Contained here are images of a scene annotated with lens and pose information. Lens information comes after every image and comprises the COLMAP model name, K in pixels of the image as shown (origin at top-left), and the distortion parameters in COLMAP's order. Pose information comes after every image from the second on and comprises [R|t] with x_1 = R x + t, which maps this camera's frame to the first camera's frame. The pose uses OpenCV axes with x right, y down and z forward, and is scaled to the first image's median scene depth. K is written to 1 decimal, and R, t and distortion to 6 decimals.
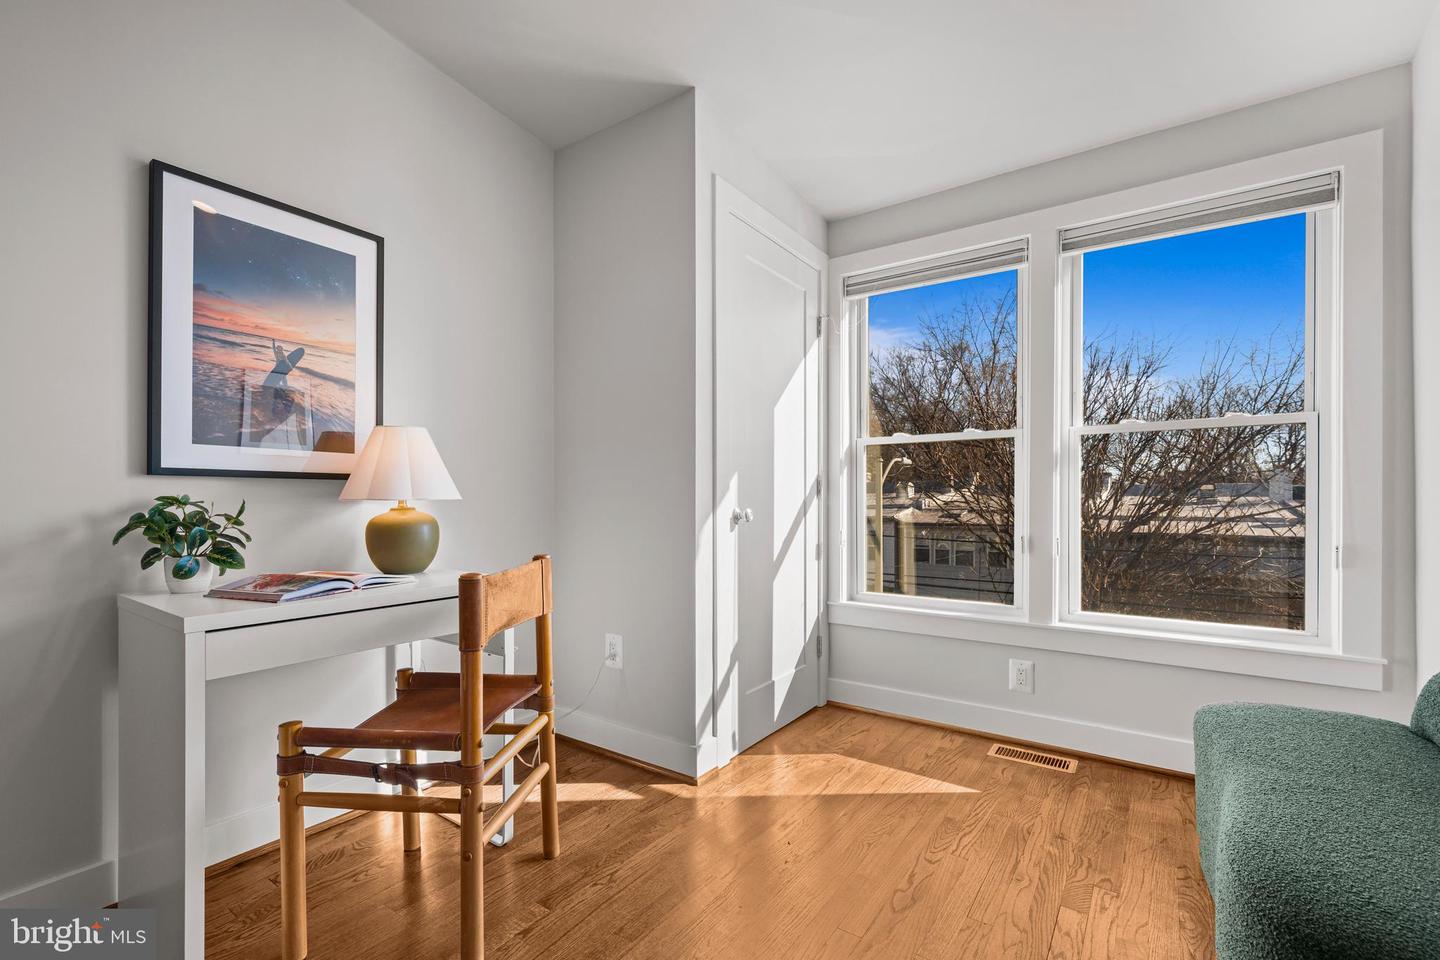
lens RADIAL K [[635.7, 0, 718.7], [0, 635.7, 496.4], [0, 0, 1]] dist [0.000211, -0.000035]
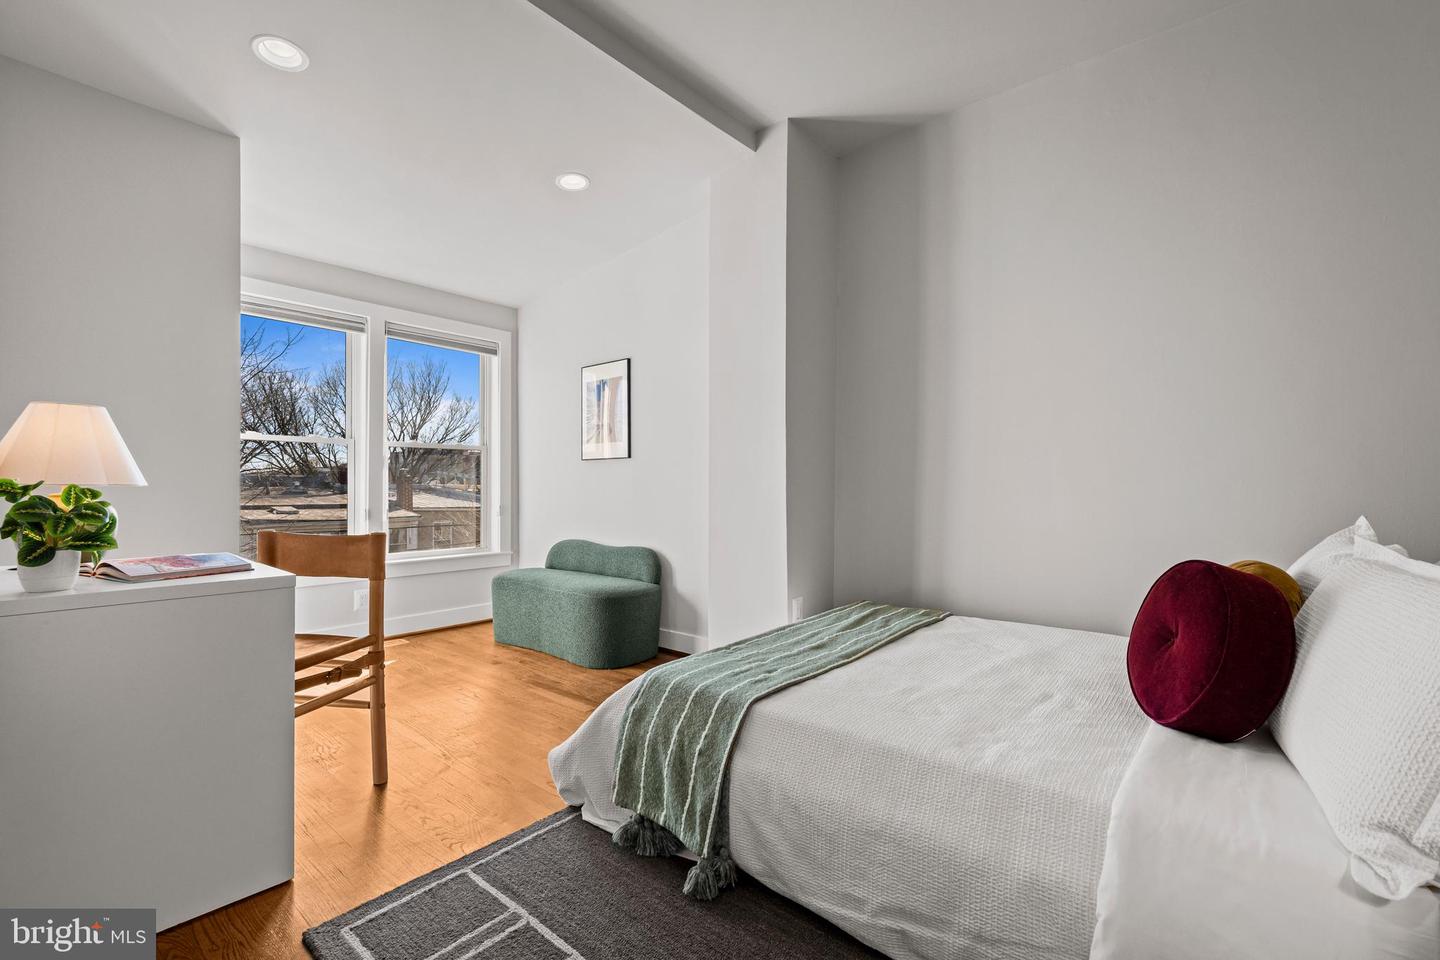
lens RADIAL K [[600.0, 0, 720.0], [0, 600.0, 480.0], [0, 0, 1]] dist [-0.000762, -0.000320]
pose [[0.089399, 0.011805, 0.995926, -1.104164], [-0.002164, 0.999930, -0.011658, 0.007724], [-0.995994, -0.001113, 0.089418, 0.004260]]
